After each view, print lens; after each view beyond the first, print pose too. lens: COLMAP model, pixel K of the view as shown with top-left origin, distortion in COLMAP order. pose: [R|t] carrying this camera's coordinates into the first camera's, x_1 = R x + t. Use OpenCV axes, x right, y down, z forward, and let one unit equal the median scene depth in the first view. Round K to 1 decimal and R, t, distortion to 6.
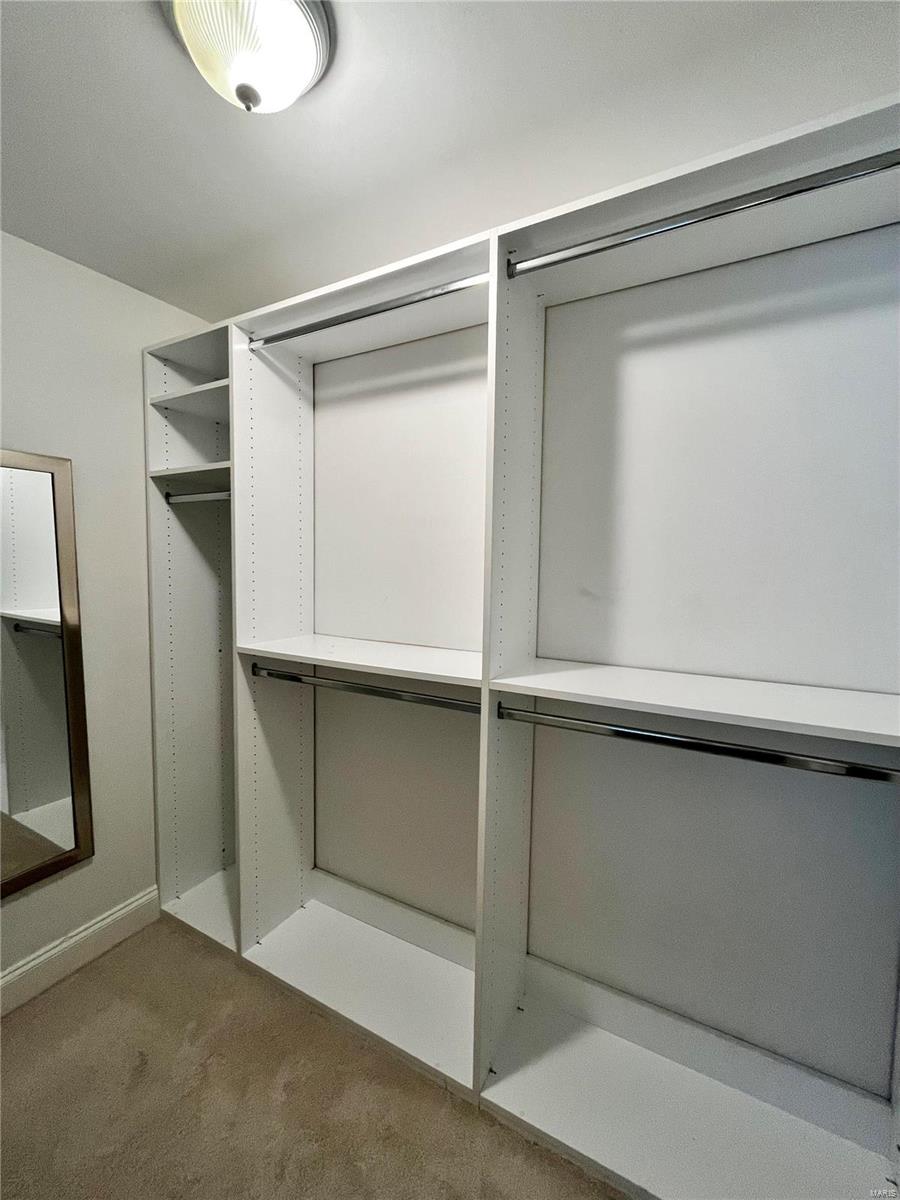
lens RADIAL K [[488.9, 0, 449.7], [0, 488.9, 602.4], [0, 0, 1]] dist [-0.002168, 0.000346]
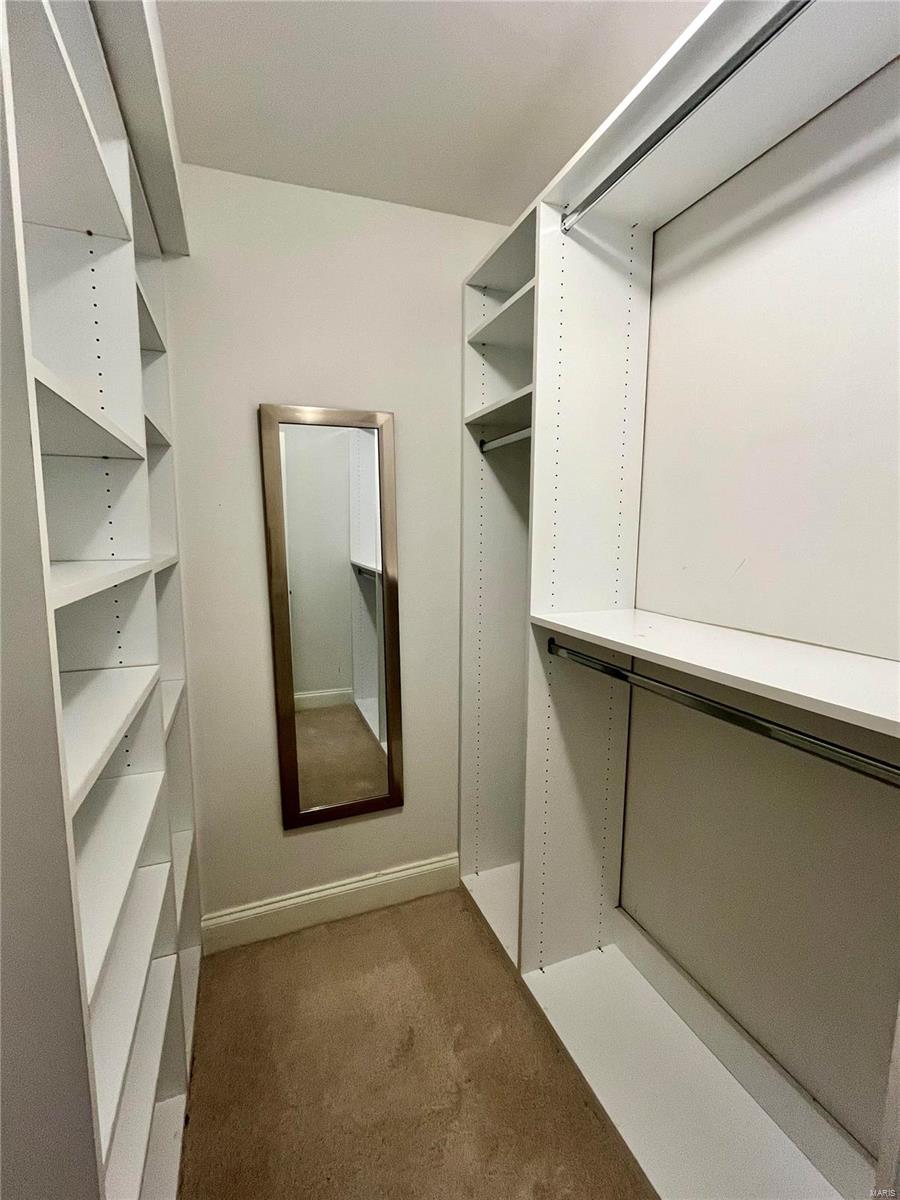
lens RADIAL K [[488.9, 0, 480.8], [0, 488.9, 599.0], [0, 0, 1]] dist [-0.002168, 0.000346]
pose [[0.769321, 0.068736, -0.635153, 0.017807], [-0.042391, 0.997496, 0.056603, 0.018993], [0.637454, -0.016622, 0.770309, 0.307454]]
